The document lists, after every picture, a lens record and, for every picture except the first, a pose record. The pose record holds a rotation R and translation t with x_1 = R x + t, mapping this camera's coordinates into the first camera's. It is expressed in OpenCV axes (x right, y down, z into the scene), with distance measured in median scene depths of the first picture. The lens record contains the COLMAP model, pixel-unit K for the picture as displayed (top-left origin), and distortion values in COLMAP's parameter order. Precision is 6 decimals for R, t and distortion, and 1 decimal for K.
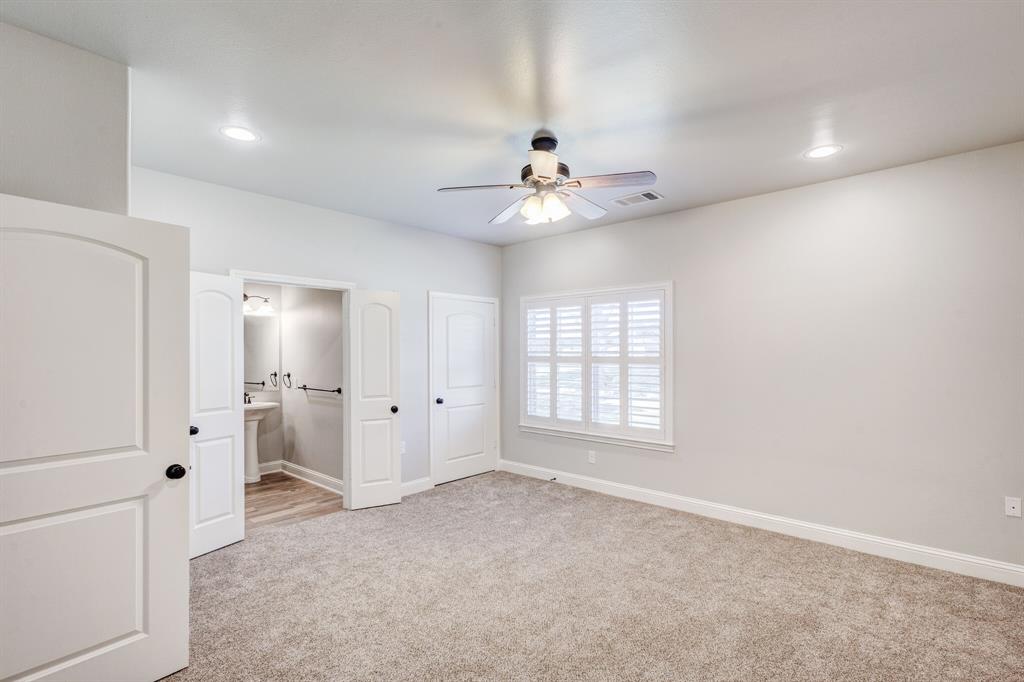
lens RADIAL K [[467.3, 0, 509.9], [0, 467.3, 346.4], [0, 0, 1]] dist [0.005106, 0.000034]
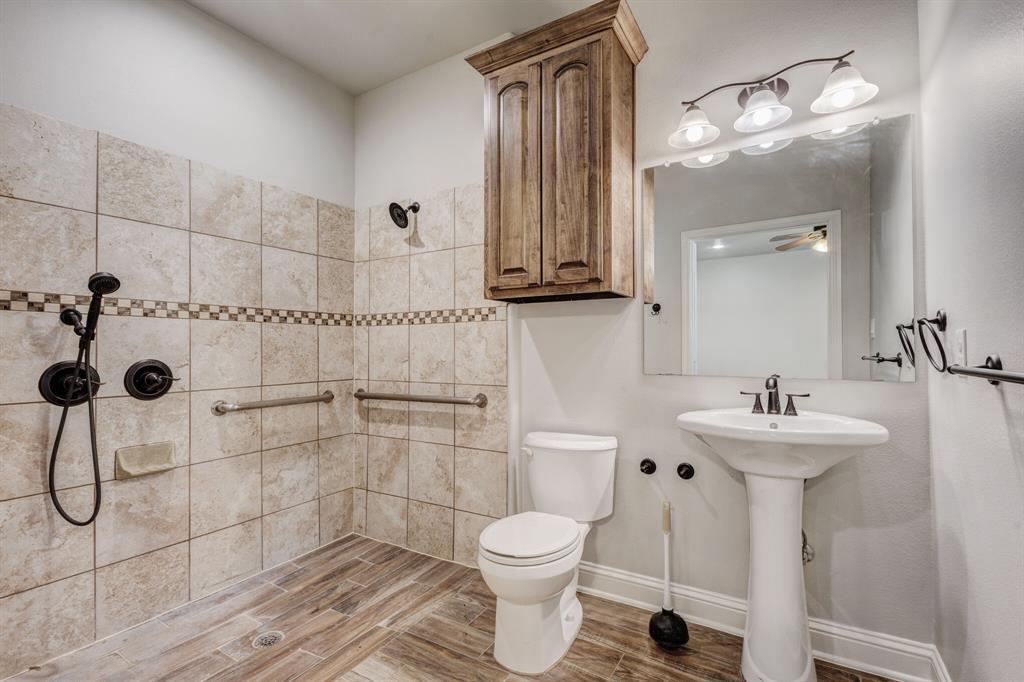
lens RADIAL K [[467.3, 0, 508.3], [0, 467.3, 345.4], [0, 0, 1]] dist [0.005106, 0.000034]
pose [[0.170376, -0.008674, -0.985341, -0.278414], [0.018811, 0.999808, -0.005549, 0.073247], [0.985200, -0.017590, 0.170506, 0.755576]]
